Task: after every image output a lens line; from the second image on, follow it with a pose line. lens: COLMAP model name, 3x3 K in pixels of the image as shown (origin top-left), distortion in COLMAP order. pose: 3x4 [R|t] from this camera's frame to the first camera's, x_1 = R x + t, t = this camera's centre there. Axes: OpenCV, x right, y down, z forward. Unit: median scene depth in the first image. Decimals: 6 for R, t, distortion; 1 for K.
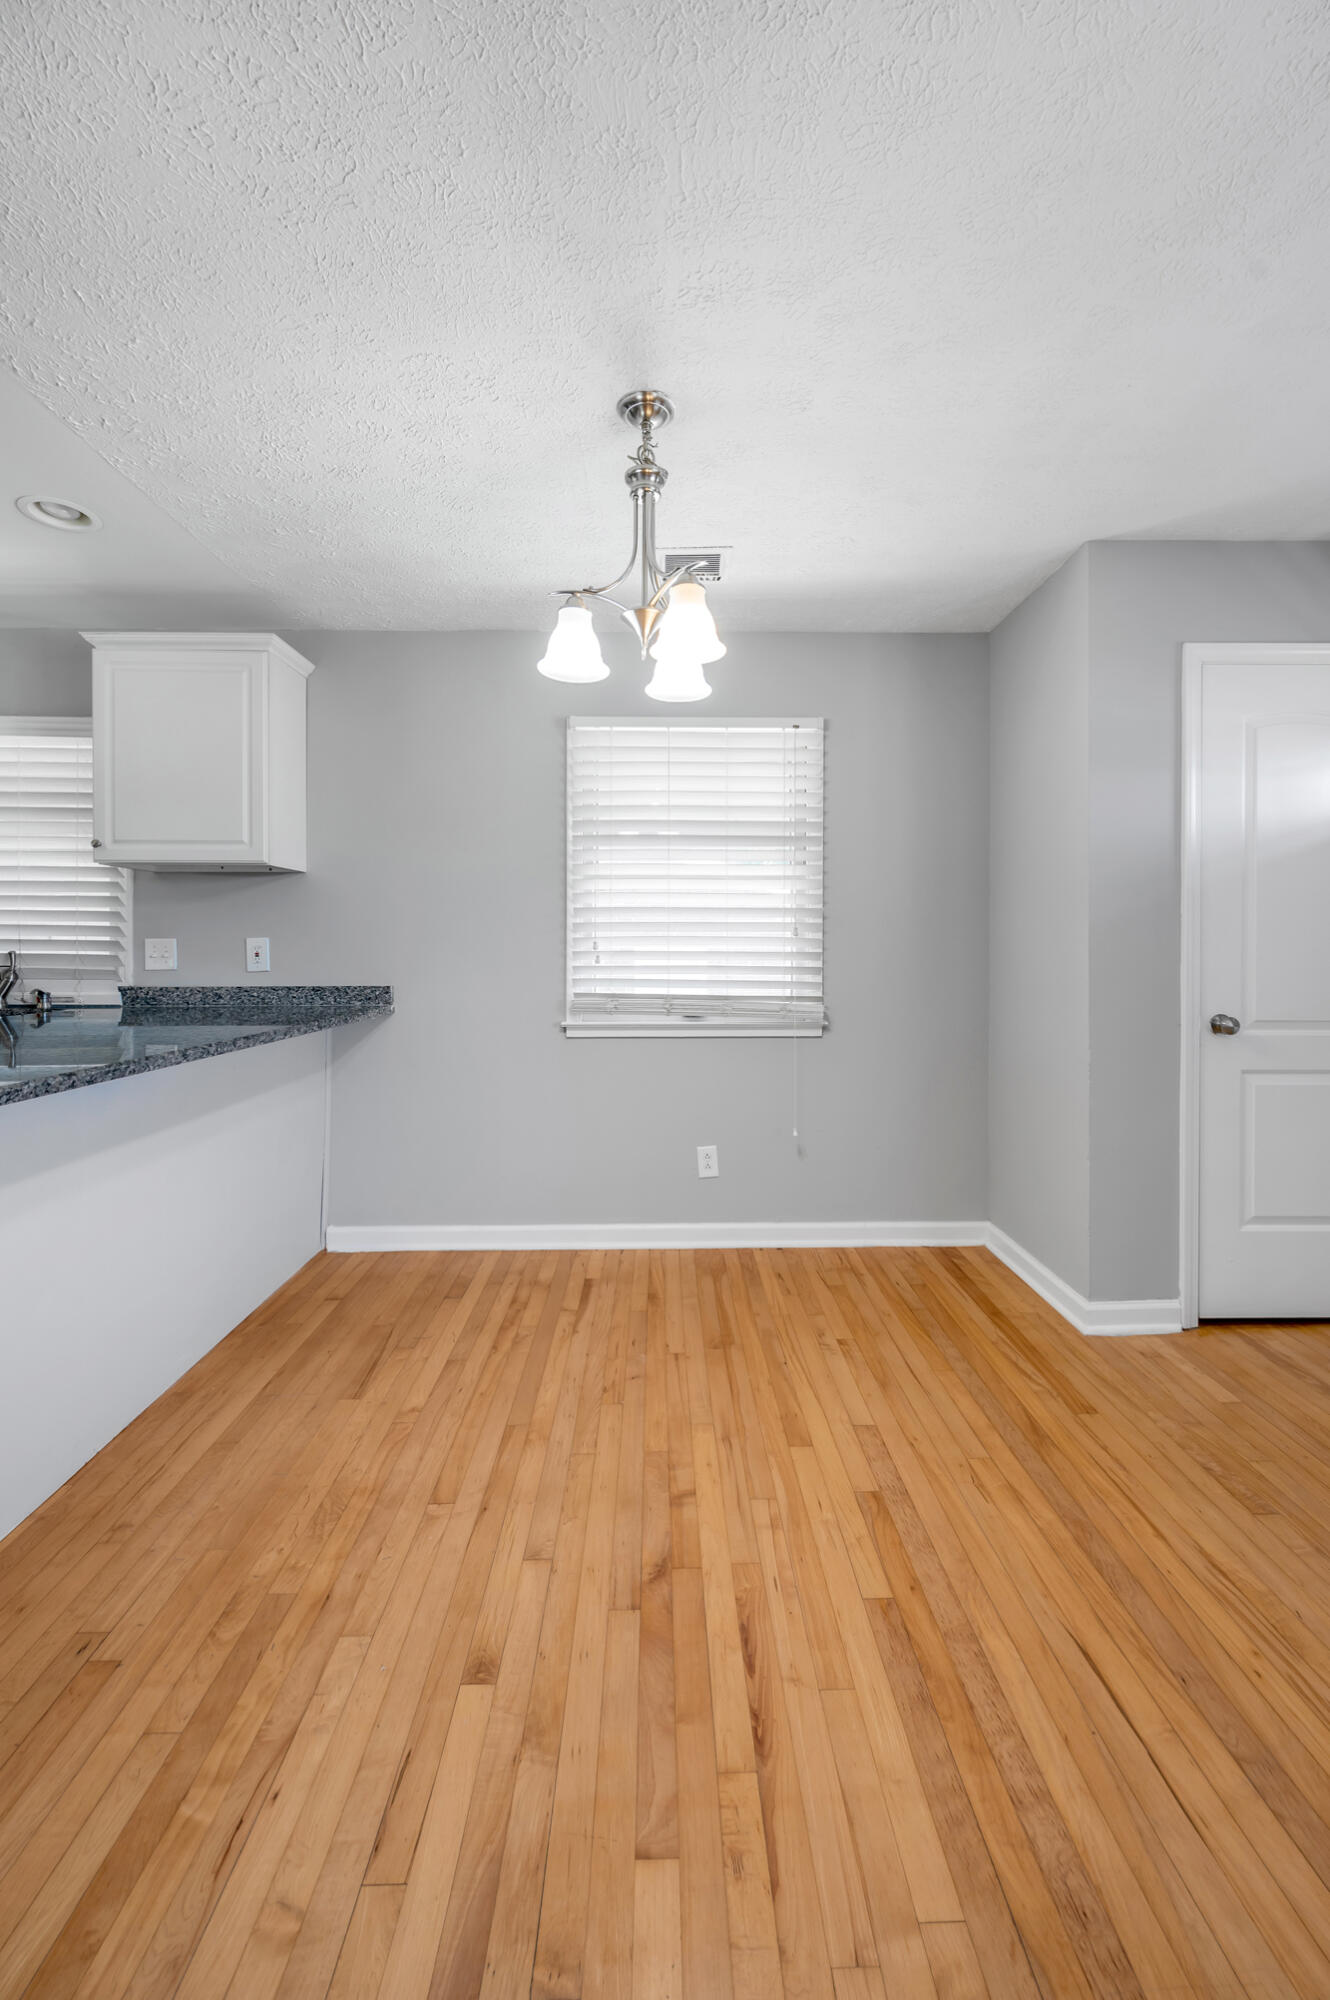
lens RADIAL K [[812.2, 0, 673.2], [0, 812.2, 945.7], [0, 0, 1]] dist [0.001091, 0.000023]
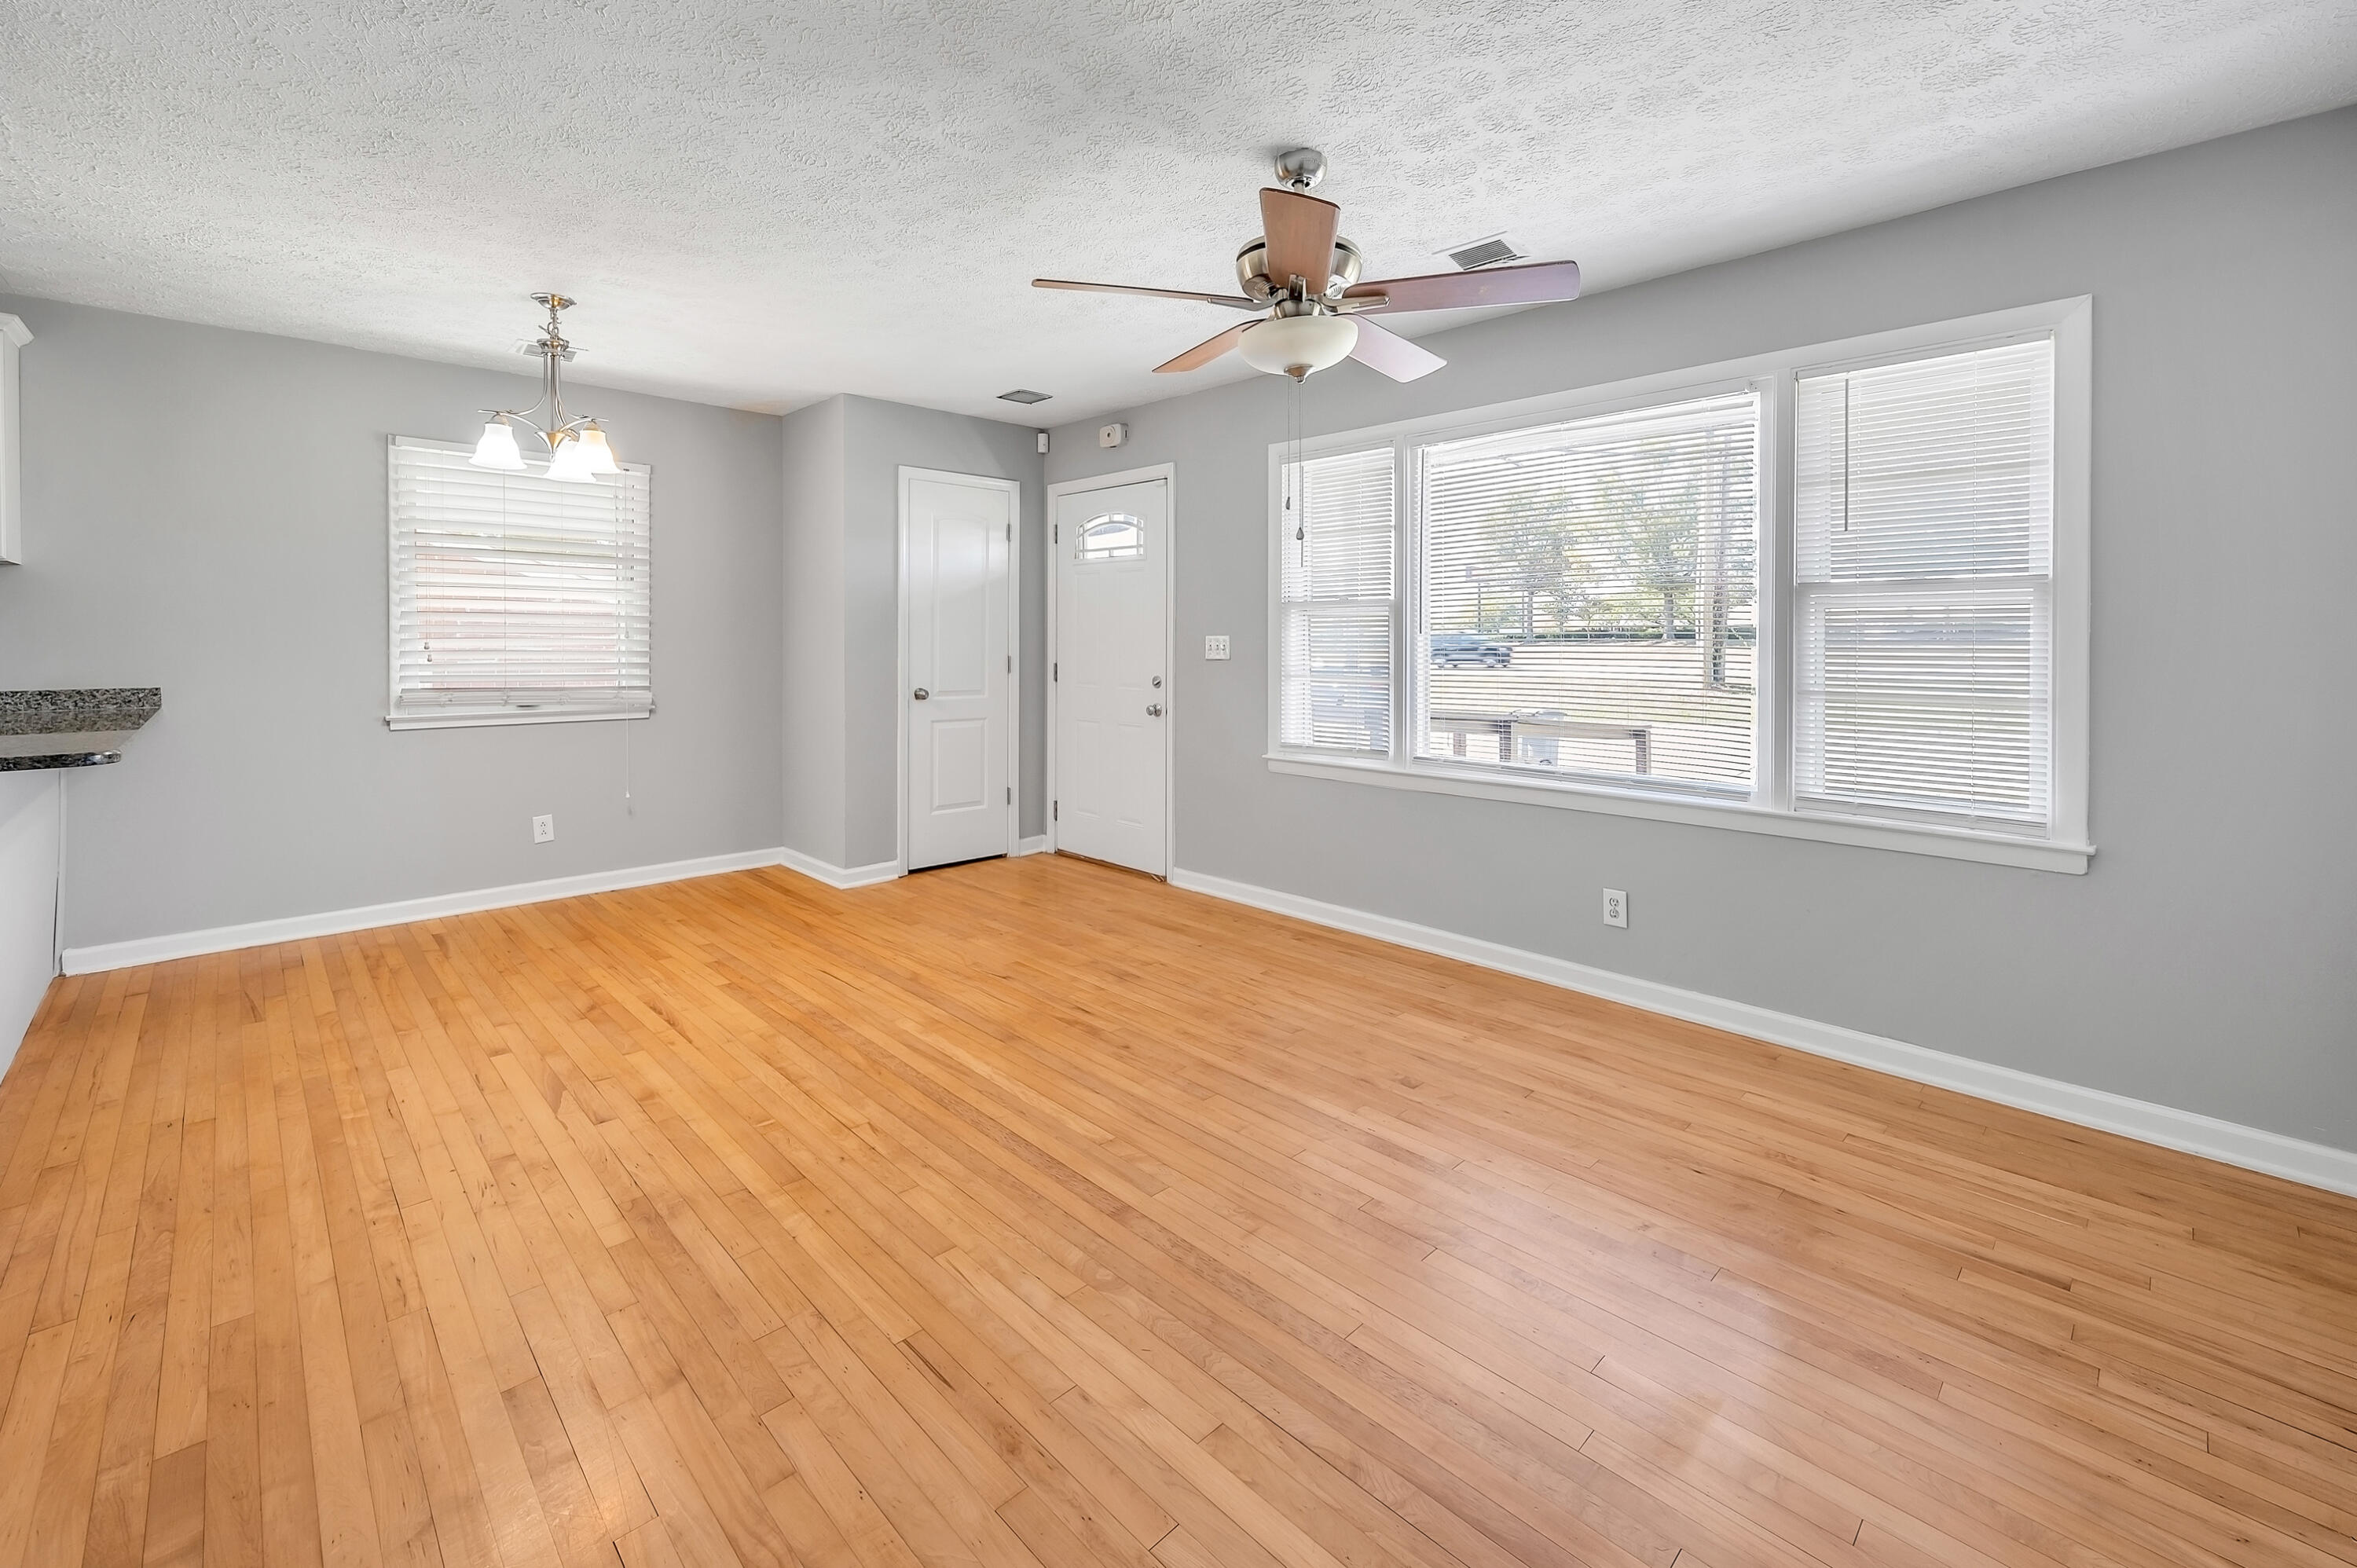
lens RADIAL K [[983.6, 0, 1181.9], [0, 983.6, 663.3], [0, 0, 1]] dist [-0.000326, -0.000234]
pose [[0.730947, -0.012684, 0.682316, -0.260343], [-0.008700, 0.999573, 0.027901, -0.023217], [-0.682378, -0.026330, 0.730525, -0.696382]]
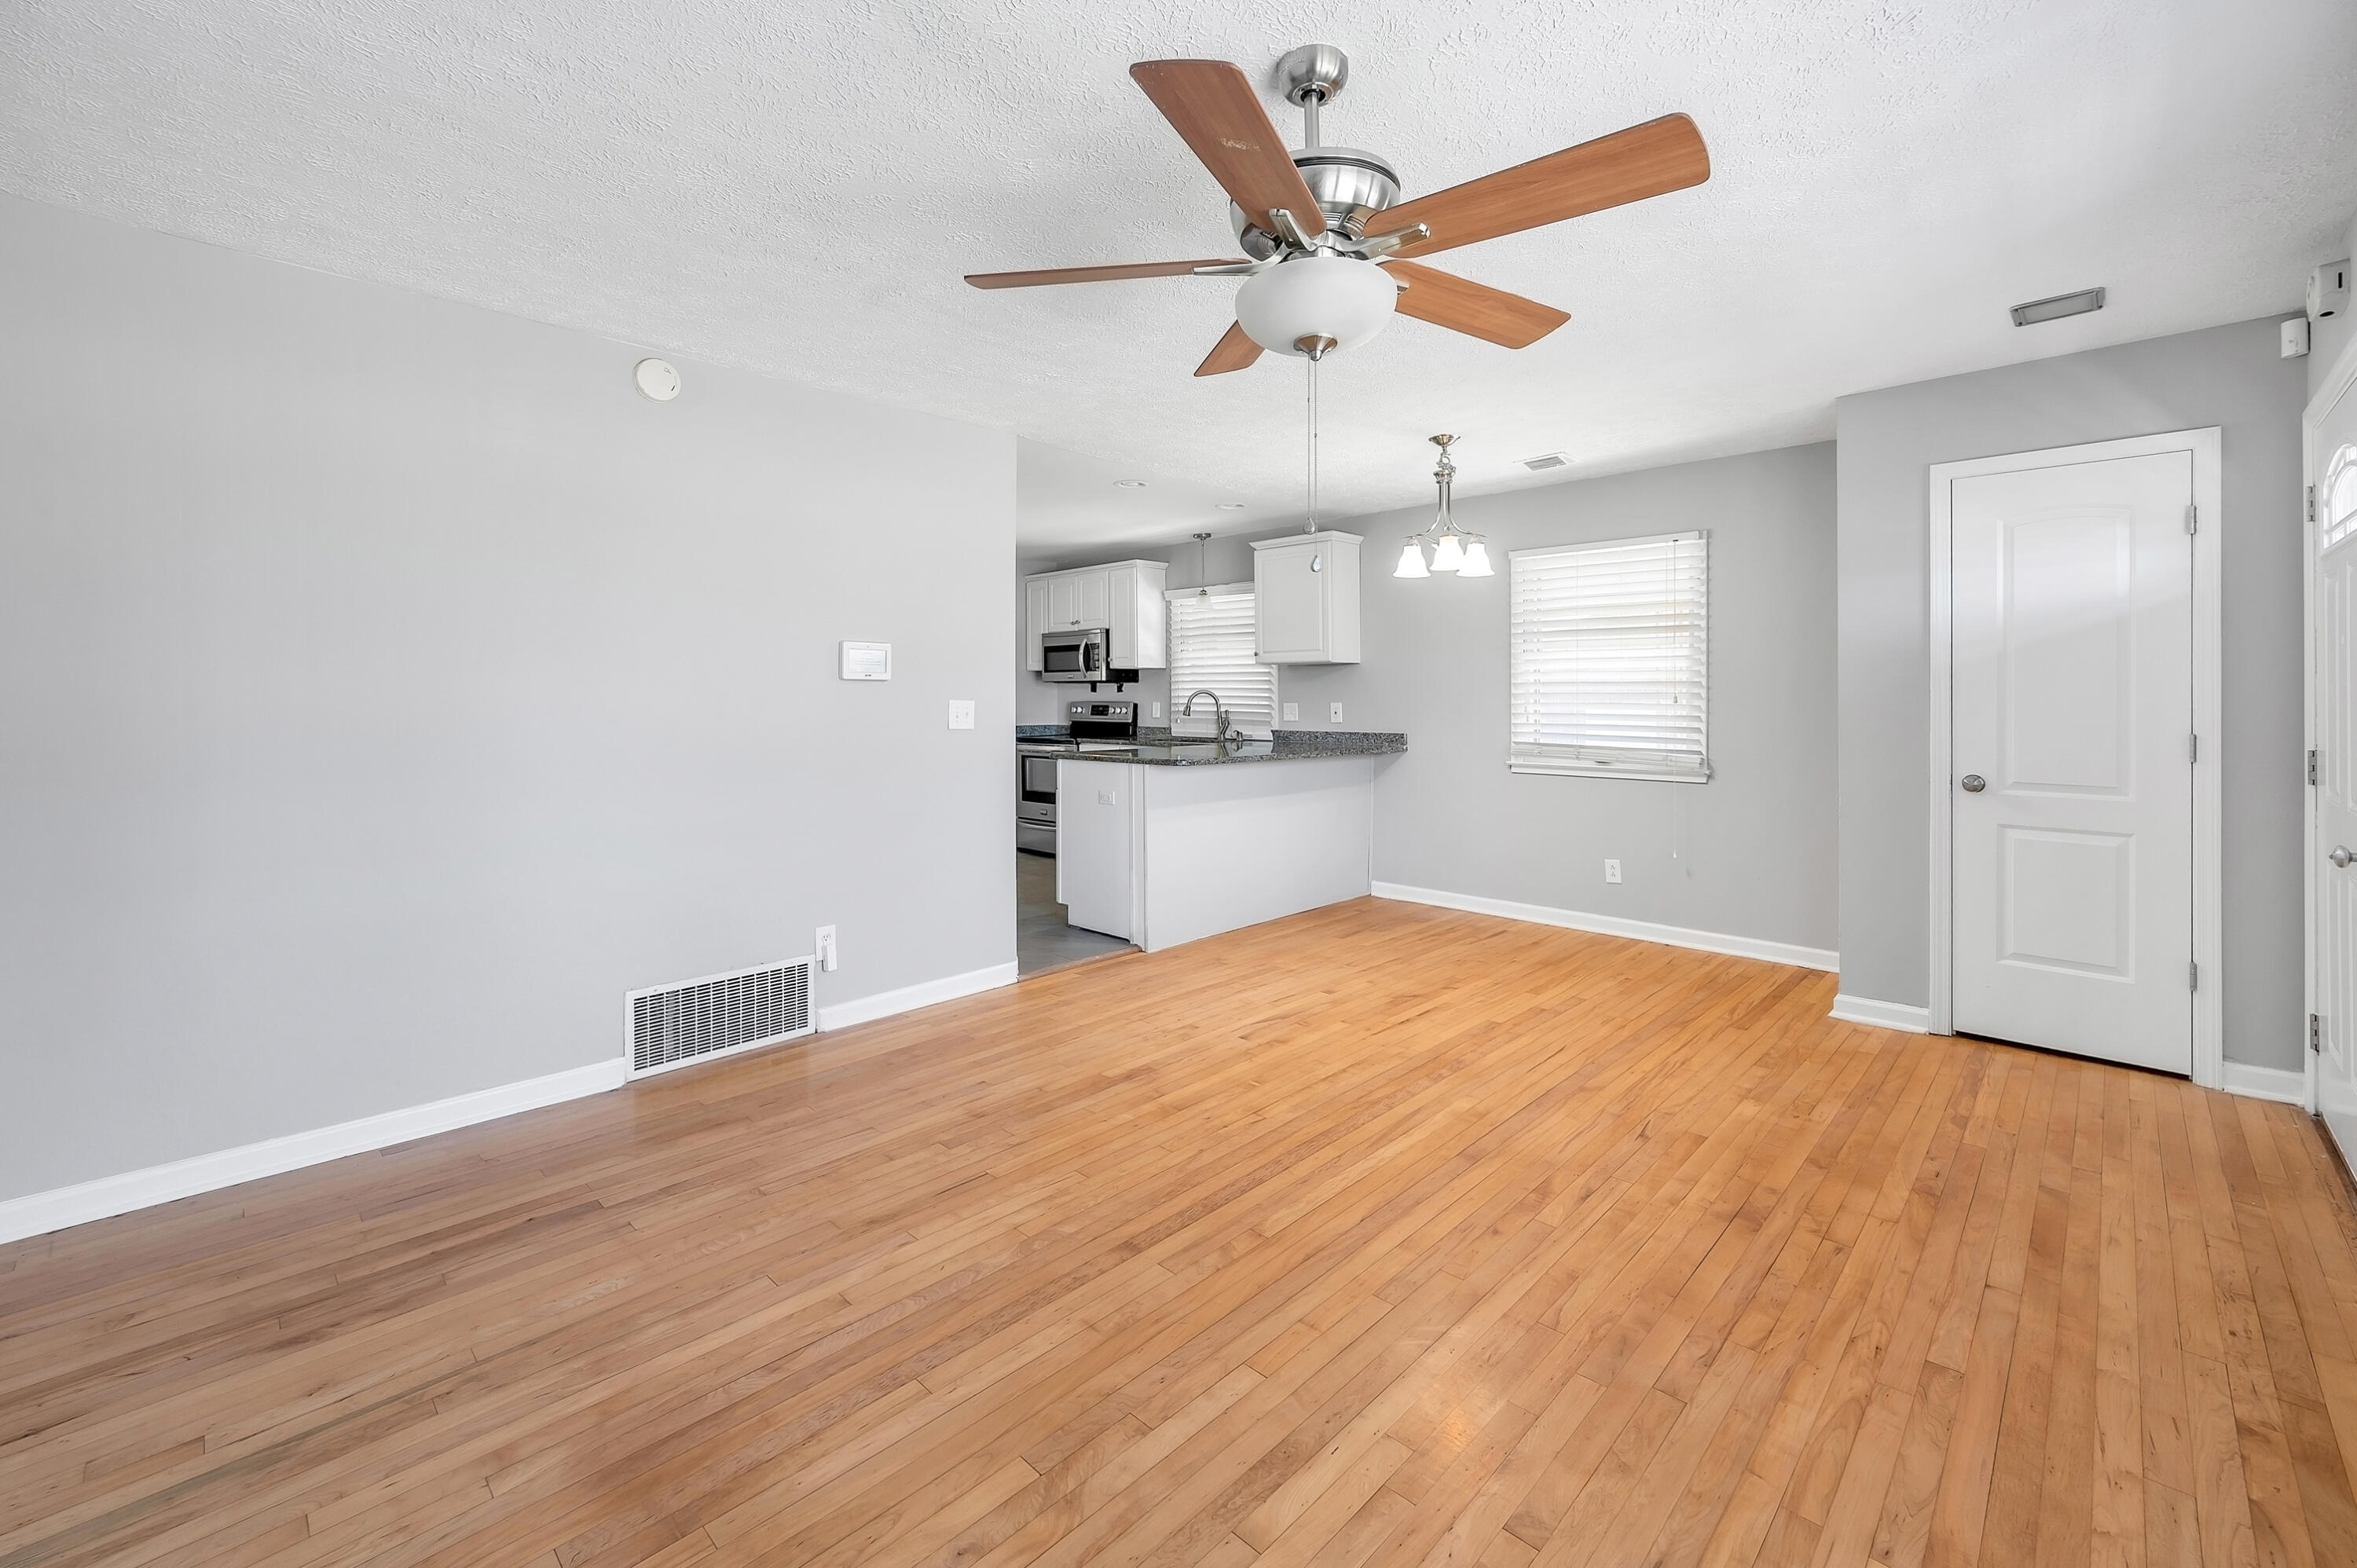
lens RADIAL K [[966.4, 0, 1175.8], [0, 966.4, 707.6], [0, 0, 1]] dist [-0.001502, -0.000245]
pose [[0.697836, 0.007226, -0.716221, 0.701180], [0.003458, 0.999903, 0.013457, -0.028475], [0.716249, -0.011868, 0.697744, -0.644599]]
